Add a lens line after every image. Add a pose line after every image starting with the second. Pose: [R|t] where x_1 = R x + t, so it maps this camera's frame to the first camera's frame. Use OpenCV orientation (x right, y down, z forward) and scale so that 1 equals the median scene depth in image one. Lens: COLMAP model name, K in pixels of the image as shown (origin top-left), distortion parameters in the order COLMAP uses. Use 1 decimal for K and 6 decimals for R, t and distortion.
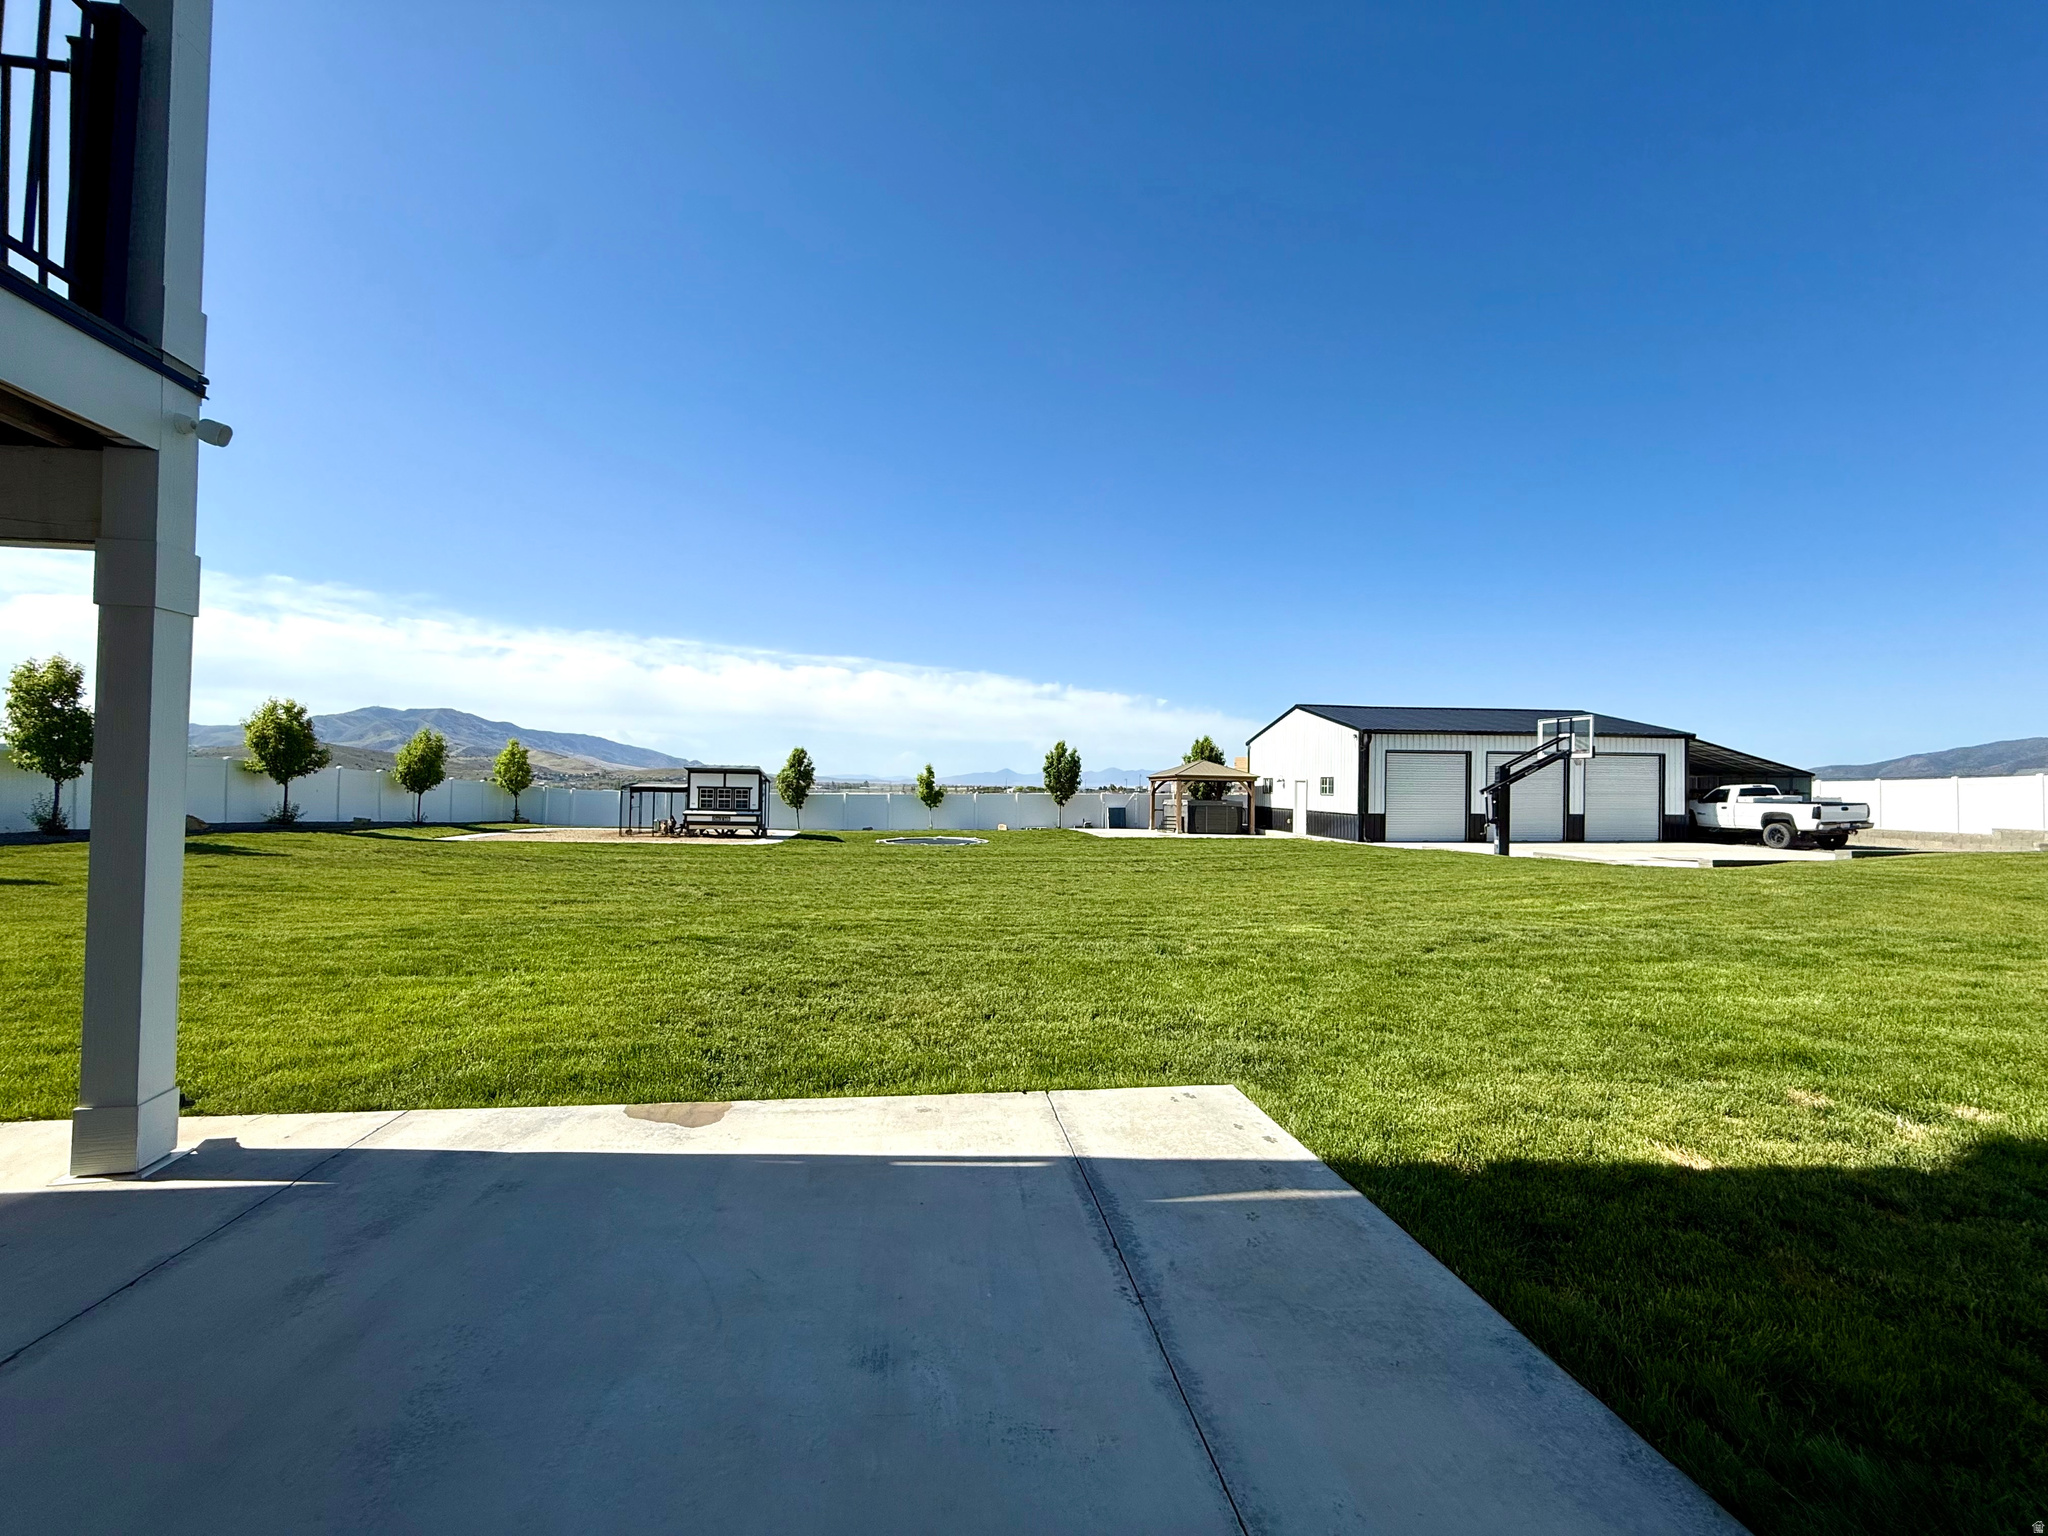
lens RADIAL K [[813.7, 0, 1018.0], [0, 813.7, 768.0], [0, 0, 1]] dist [-0.000864, 0.000030]
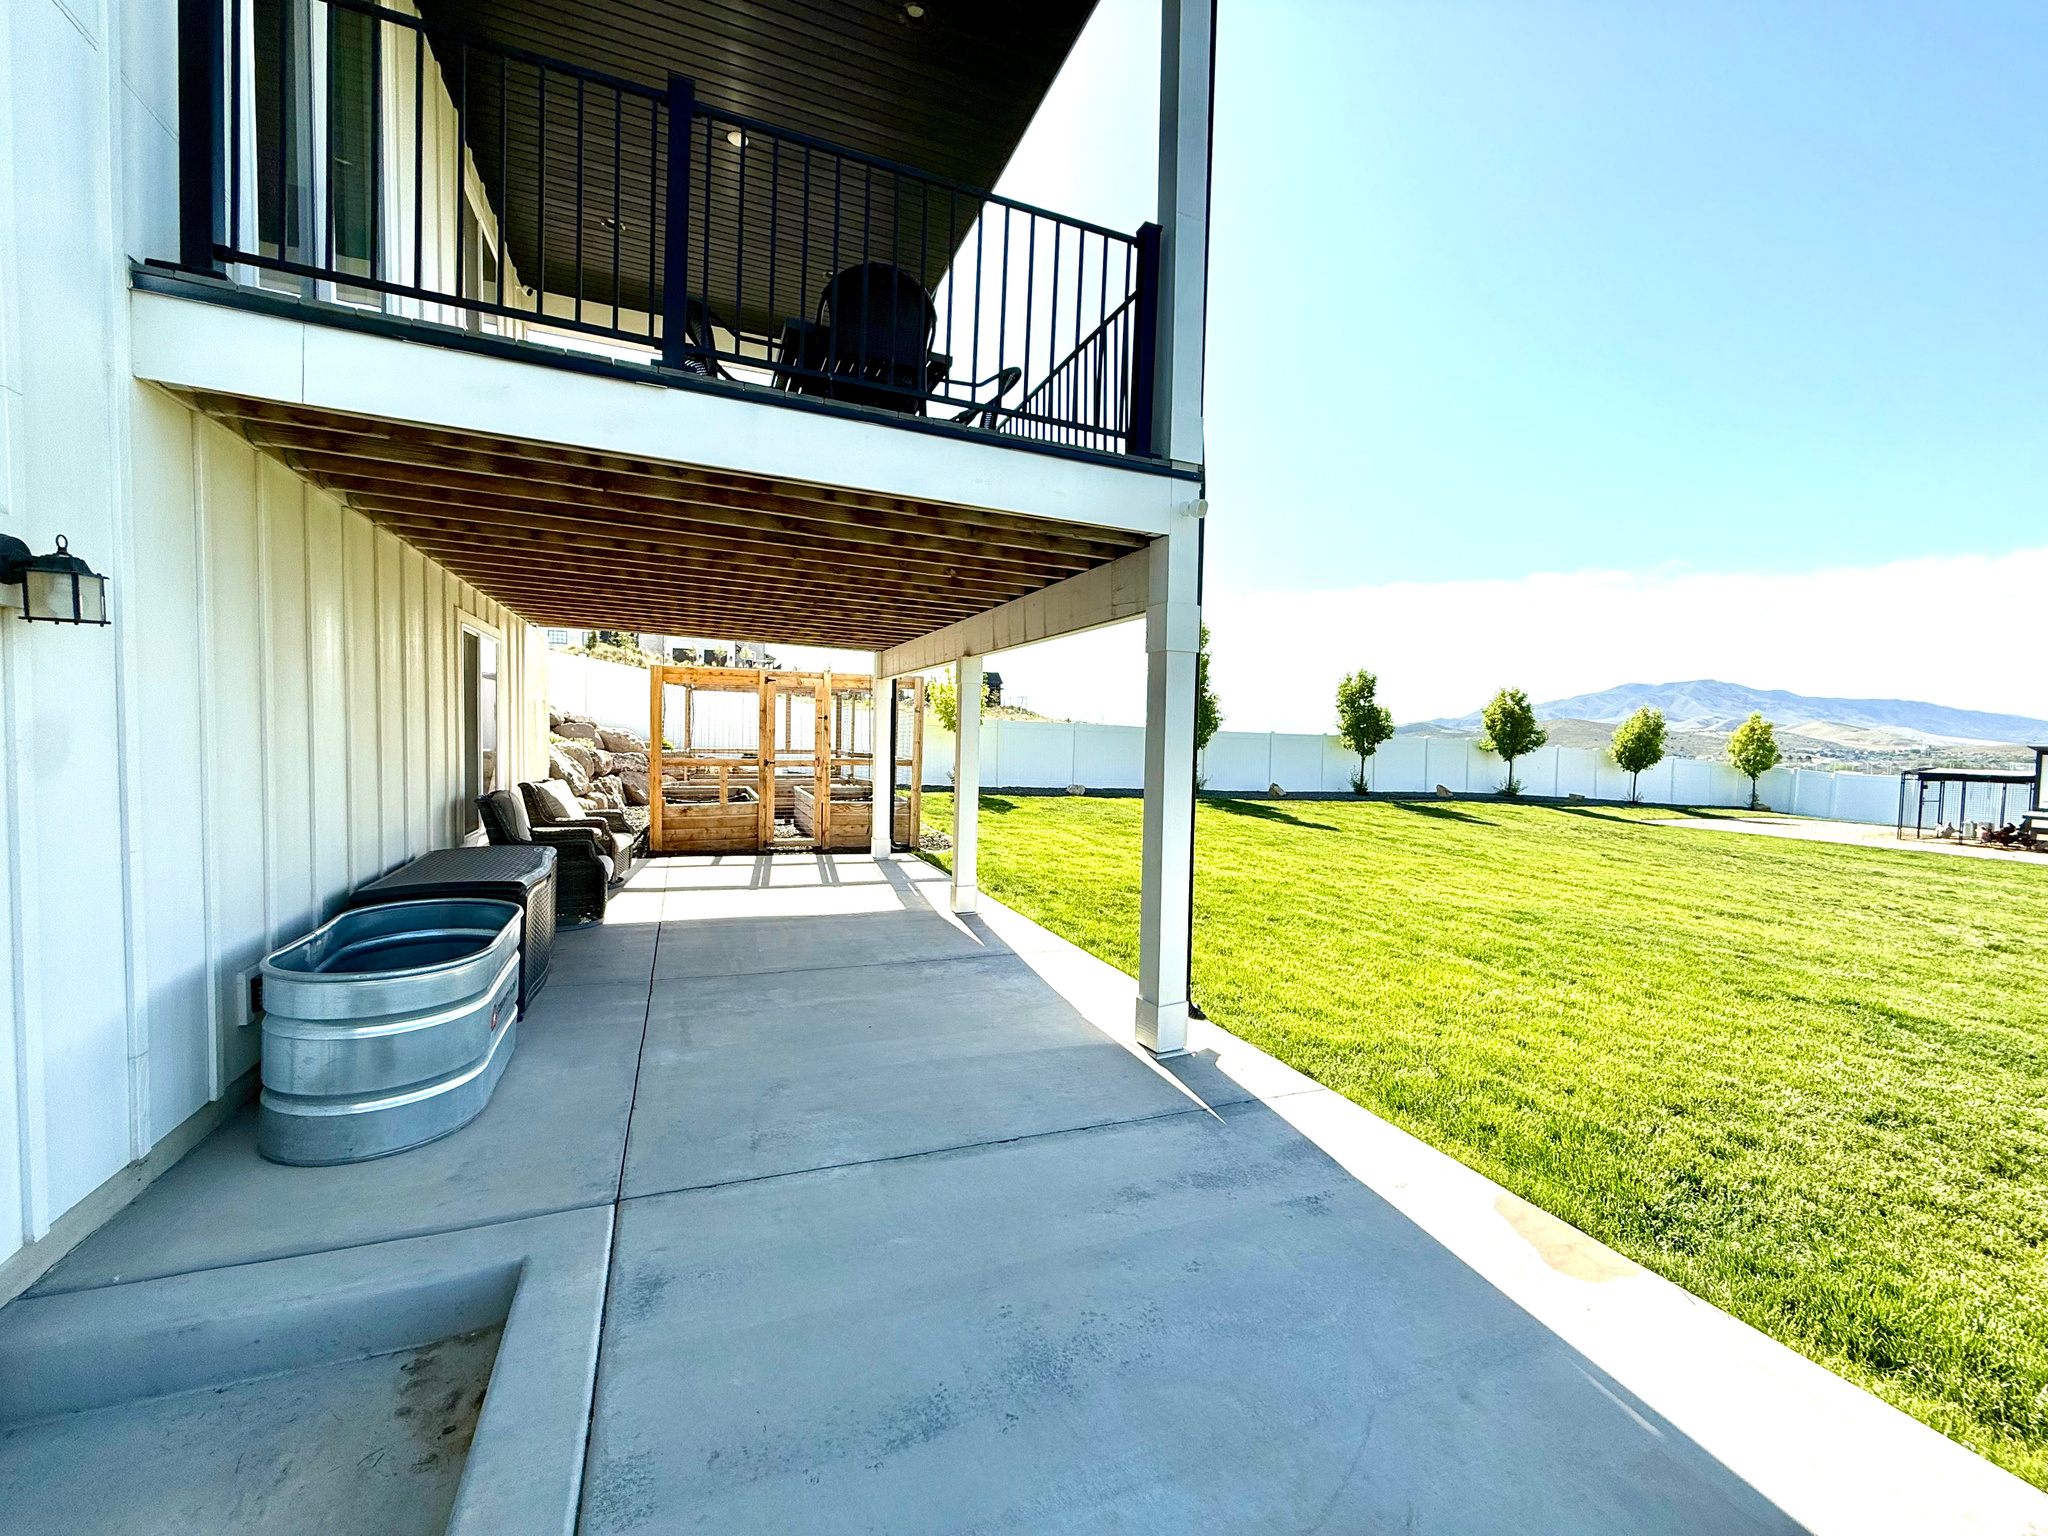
lens RADIAL K [[813.7, 0, 1018.0], [0, 813.7, 768.0], [0, 0, 1]] dist [-0.000864, 0.000030]
pose [[0.254468, 0.026404, -0.966721, 0.021833], [0.002589, 0.999605, 0.027984, -0.004127], [0.967078, -0.009624, 0.254299, 0.042758]]
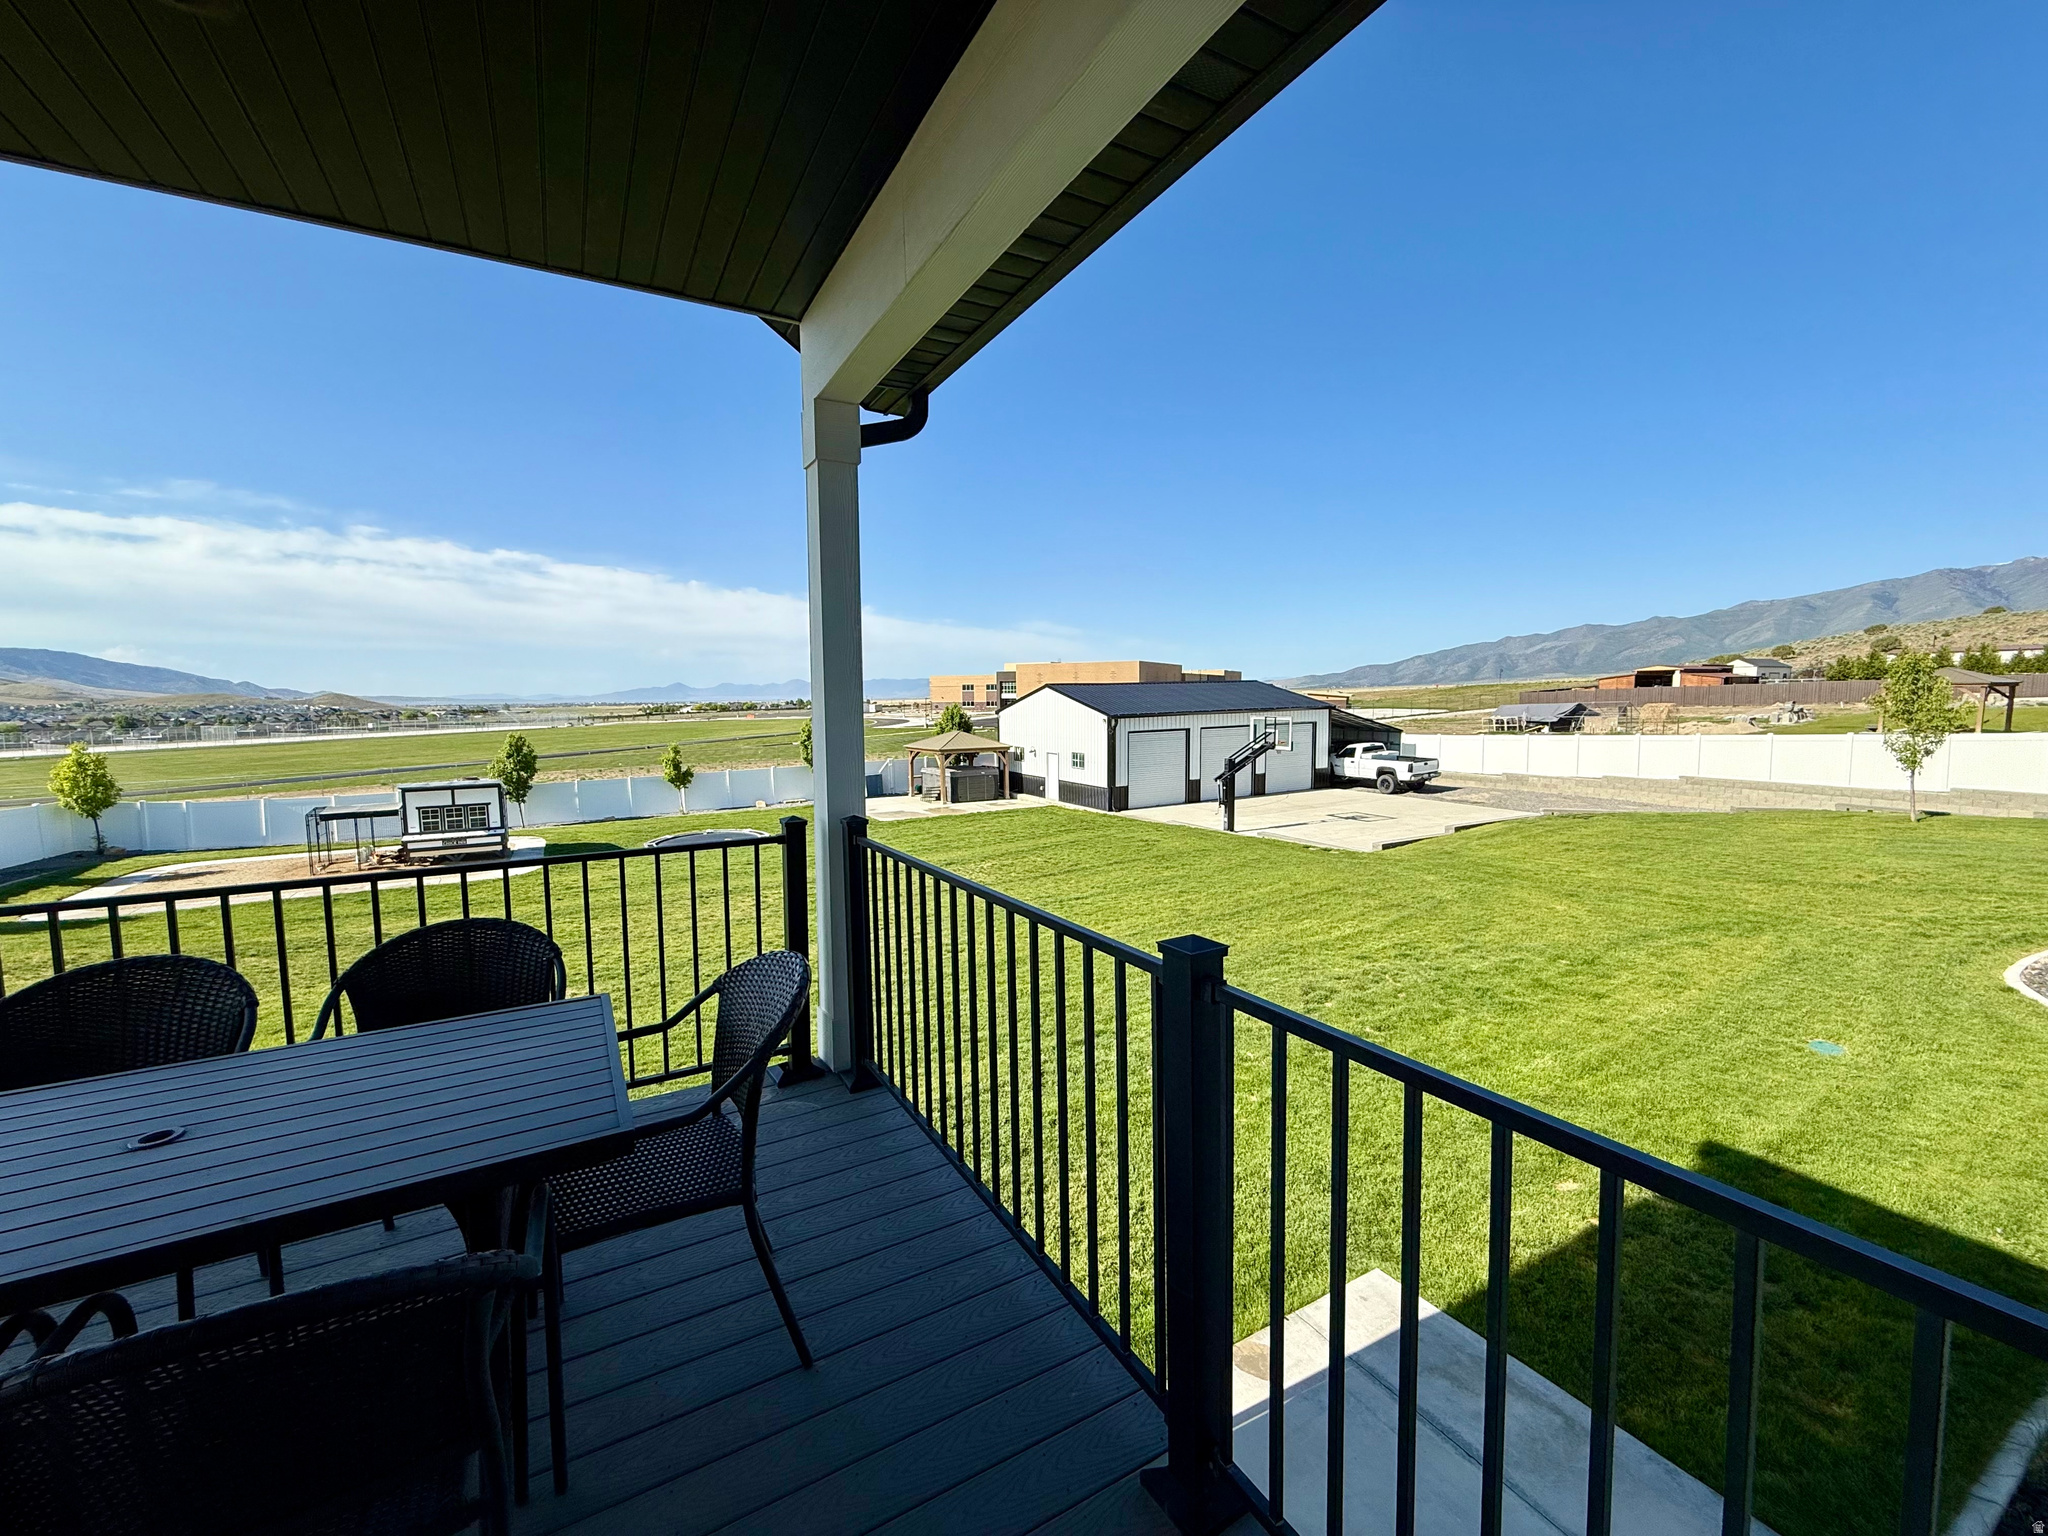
lens RADIAL K [[813.7, 0, 1018.0], [0, 813.7, 768.0], [0, 0, 1]] dist [-0.000864, 0.000030]
pose [[0.927941, -0.062377, 0.367470, -0.137455], [0.021251, 0.993148, 0.114919, -0.118355], [-0.372120, -0.098828, 0.922908, -0.020334]]
